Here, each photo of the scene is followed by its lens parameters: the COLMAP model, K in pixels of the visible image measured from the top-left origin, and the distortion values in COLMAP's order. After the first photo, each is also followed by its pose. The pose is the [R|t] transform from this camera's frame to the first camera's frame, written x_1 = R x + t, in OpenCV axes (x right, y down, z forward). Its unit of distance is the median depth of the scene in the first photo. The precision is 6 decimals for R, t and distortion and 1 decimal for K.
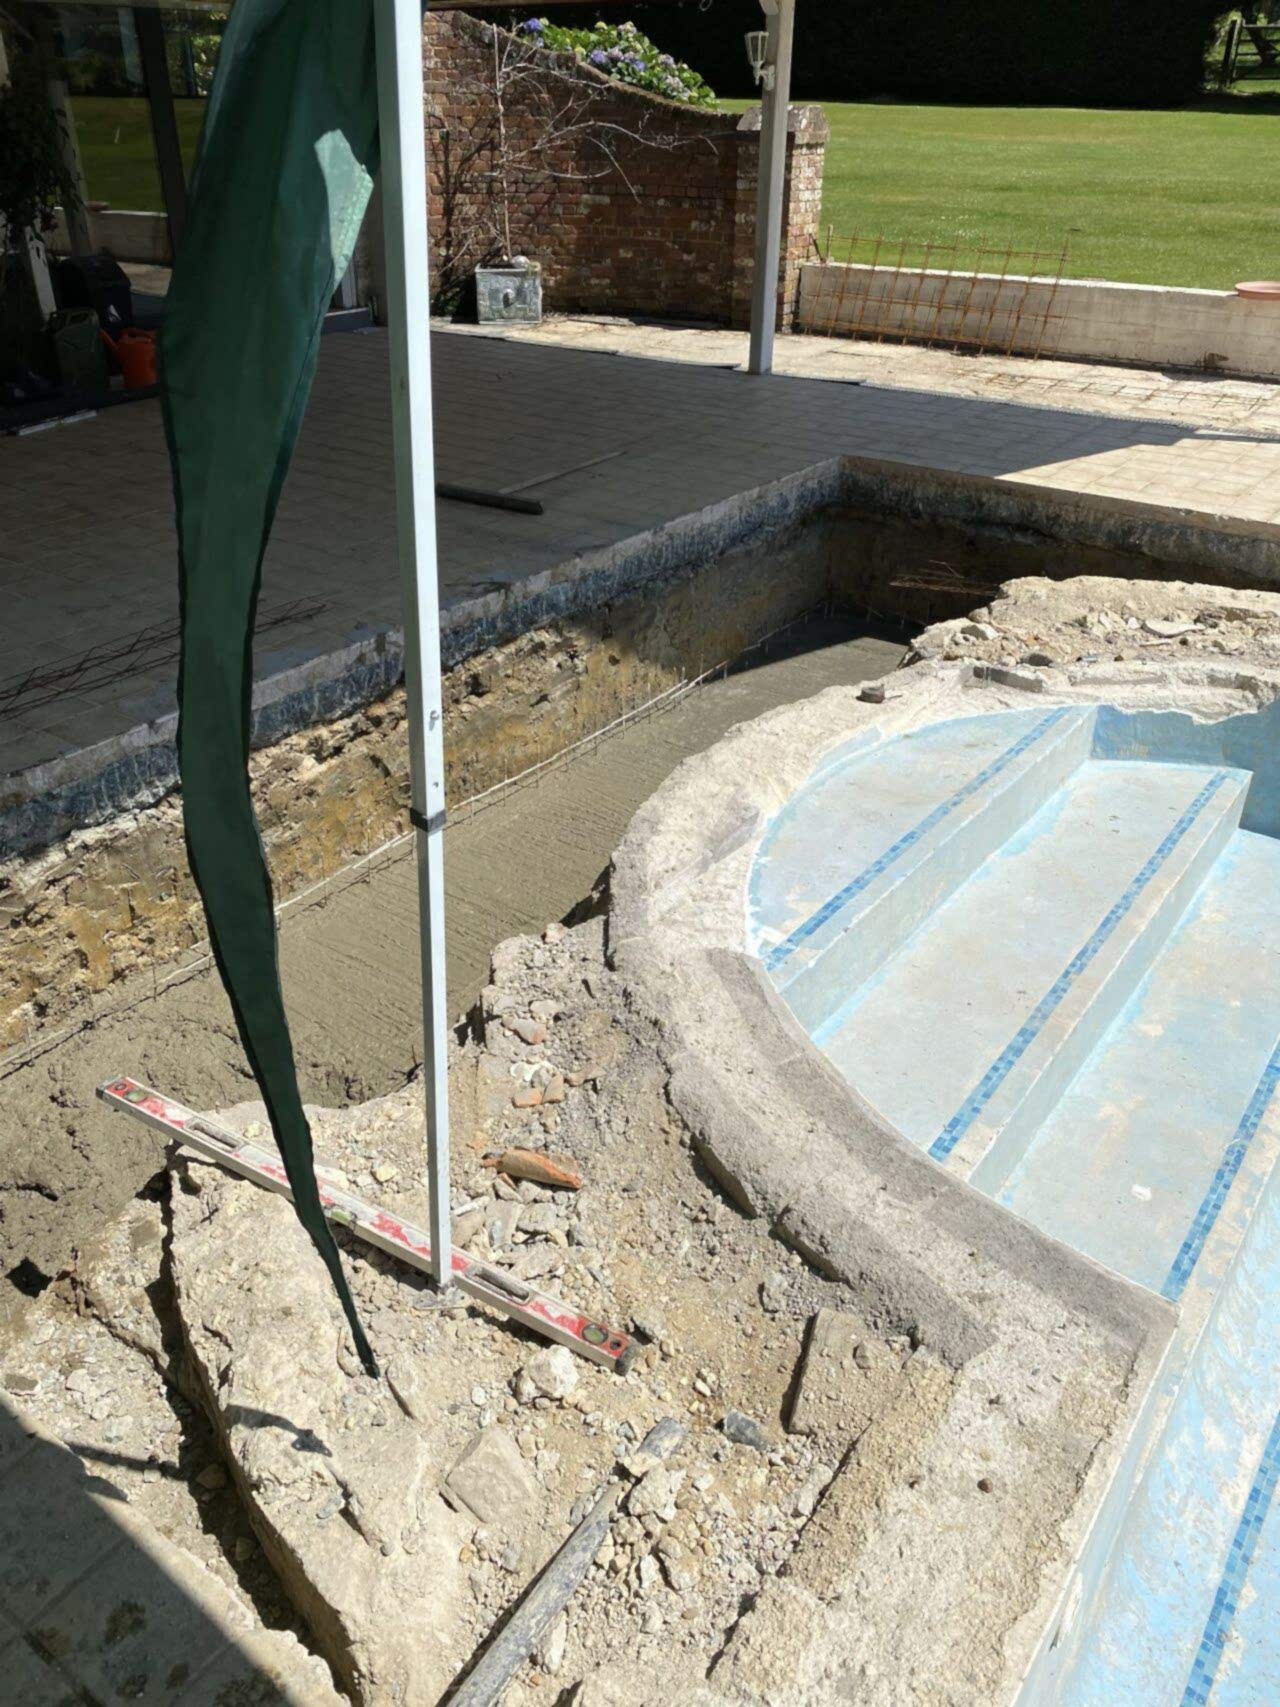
lens RADIAL K [[1305.8, 0, 638.8], [0, 1305.8, 841.9], [0, 0, 1]] dist [0.001928, 0.008144]
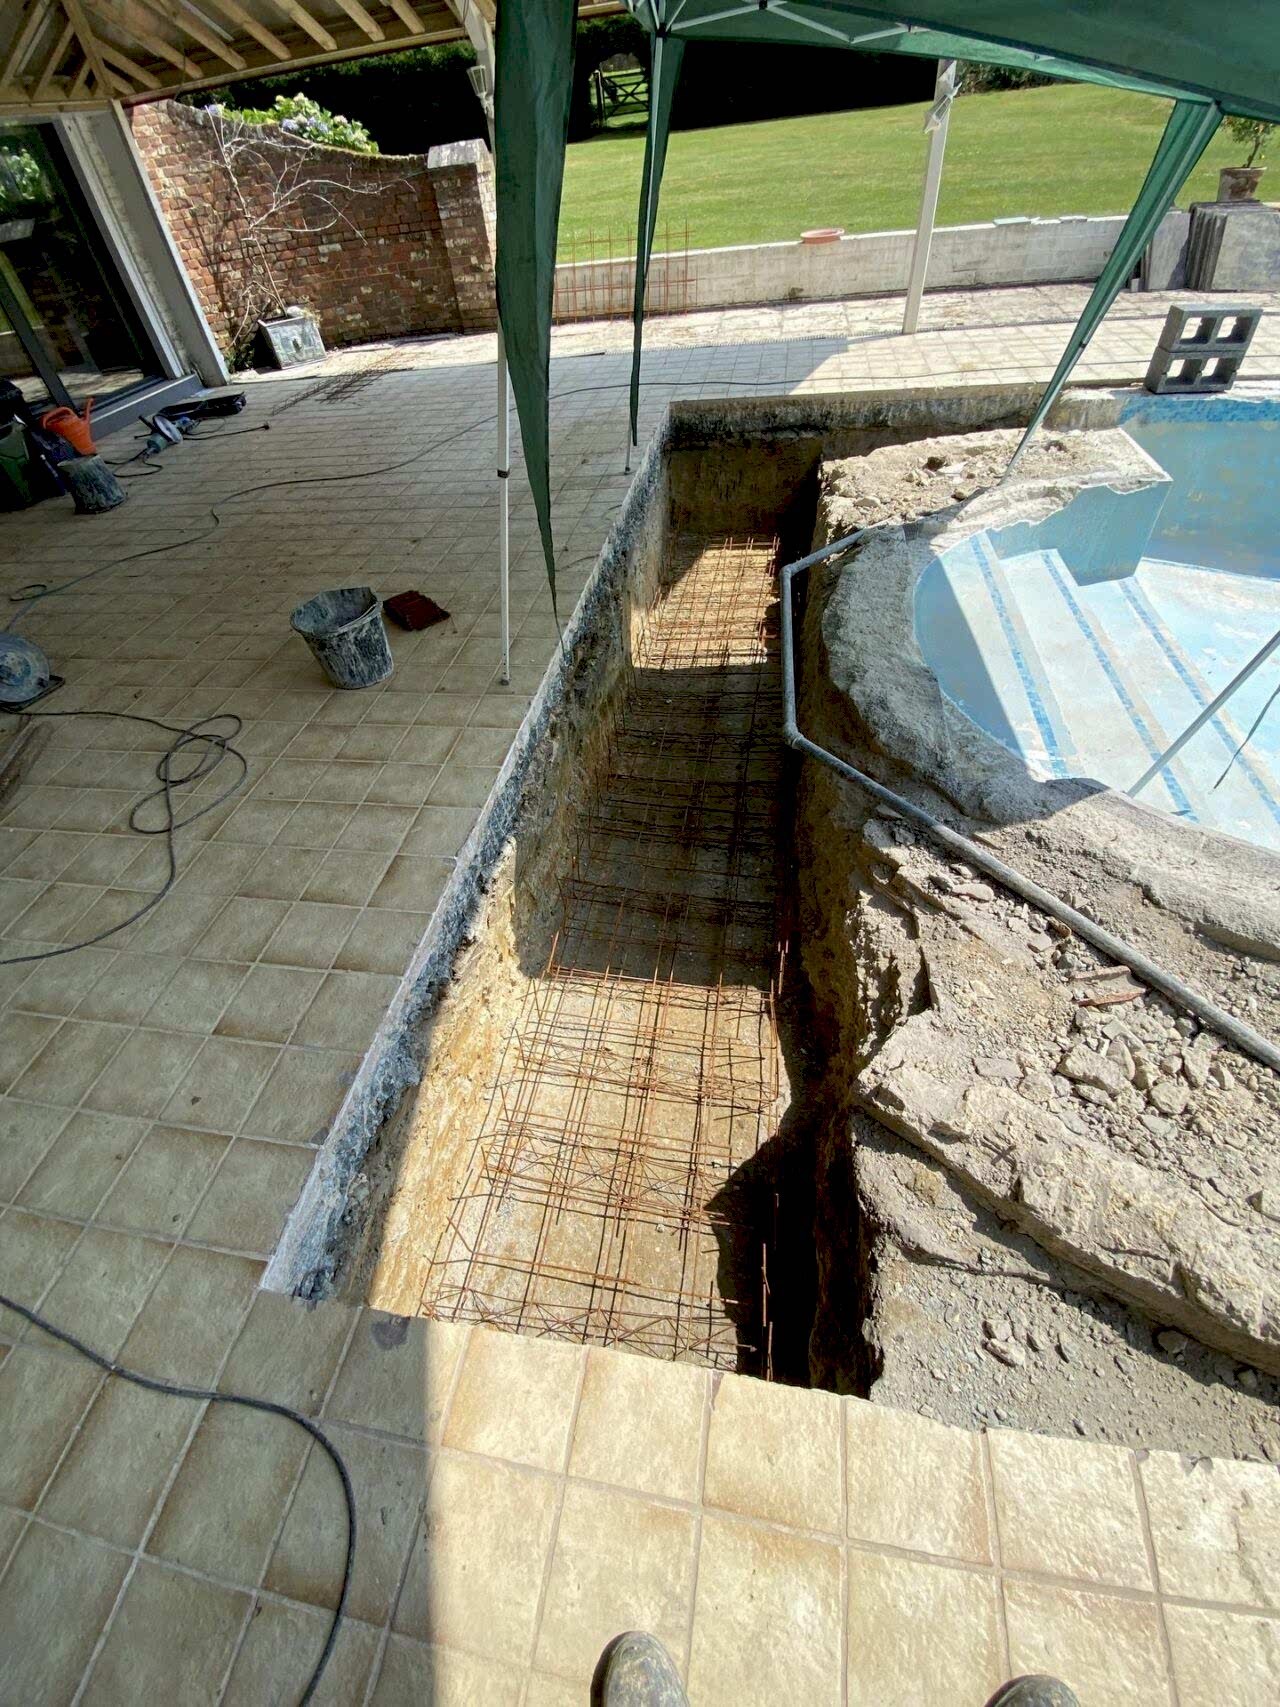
lens RADIAL K [[691.8, 0, 632.1], [0, 691.8, 848.6], [0, 0, 1]] dist [0.005647, -0.014490]
pose [[0.892746, -0.379837, 0.242339, -0.166941], [0.302096, 0.903670, 0.303510, -0.064366], [-0.334279, -0.197748, 0.921495, 0.144973]]
